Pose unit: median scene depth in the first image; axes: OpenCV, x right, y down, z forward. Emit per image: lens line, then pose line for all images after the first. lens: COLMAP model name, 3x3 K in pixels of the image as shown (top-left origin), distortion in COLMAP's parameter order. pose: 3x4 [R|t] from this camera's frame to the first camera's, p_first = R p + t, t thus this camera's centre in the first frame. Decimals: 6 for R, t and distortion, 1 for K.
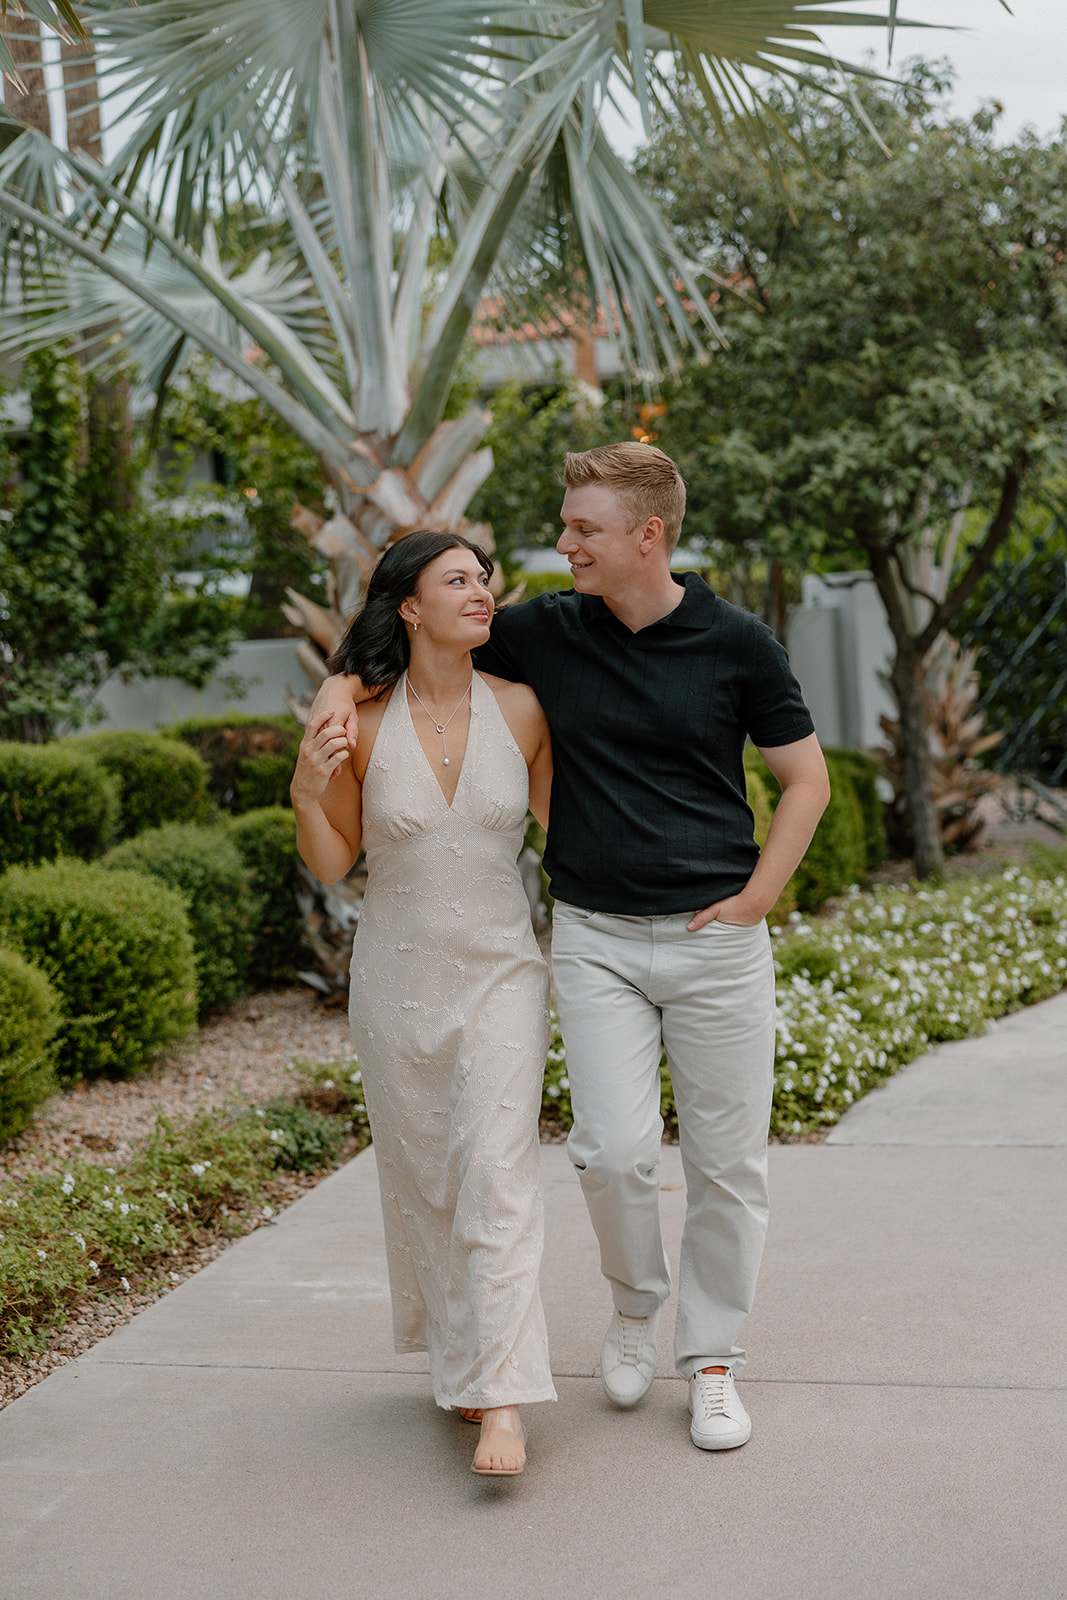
lens RADIAL K [[2569.8, 0, 533.5], [0, 2569.8, 800.0], [0, 0, 1]] dist [-0.012478, -0.023634]
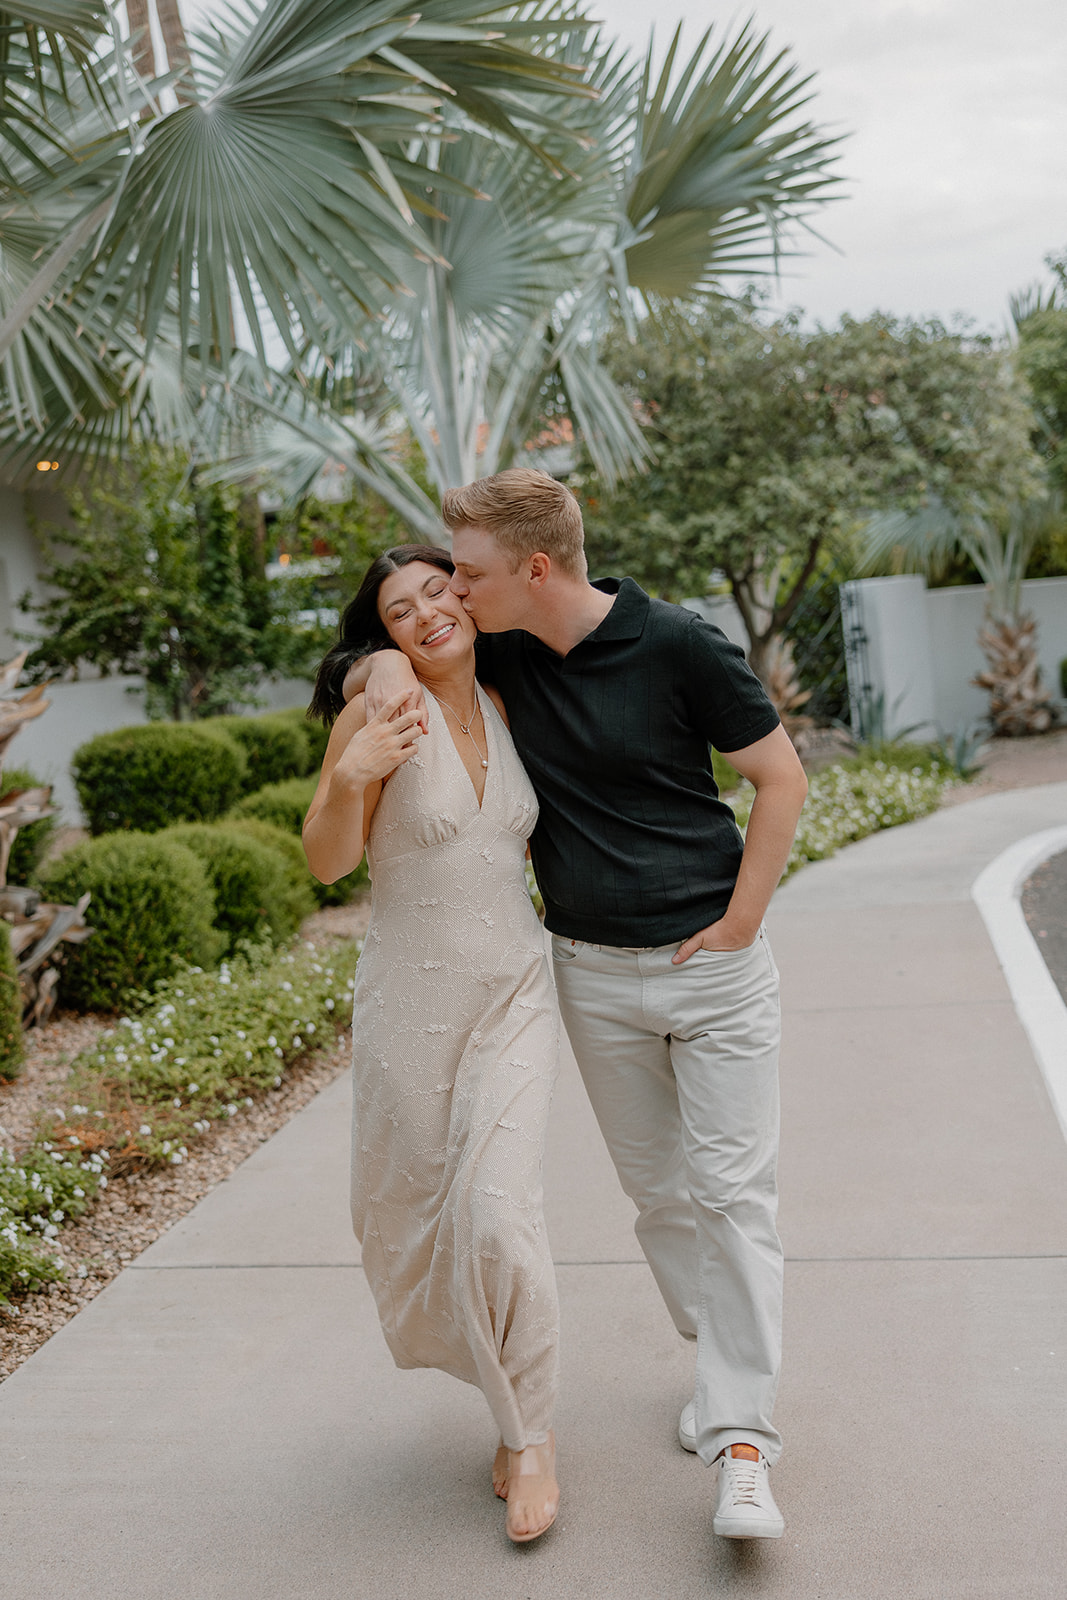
lens RADIAL K [[1821.9, 0, 533.5], [0, 1821.9, 800.0], [0, 0, 1]] dist [0.011550, 0.004899]
pose [[0.997059, -0.045650, 0.061553, -0.079842], [0.044751, 0.998871, 0.015918, 0.018880], [-0.062210, -0.013116, 0.997977, -0.169673]]
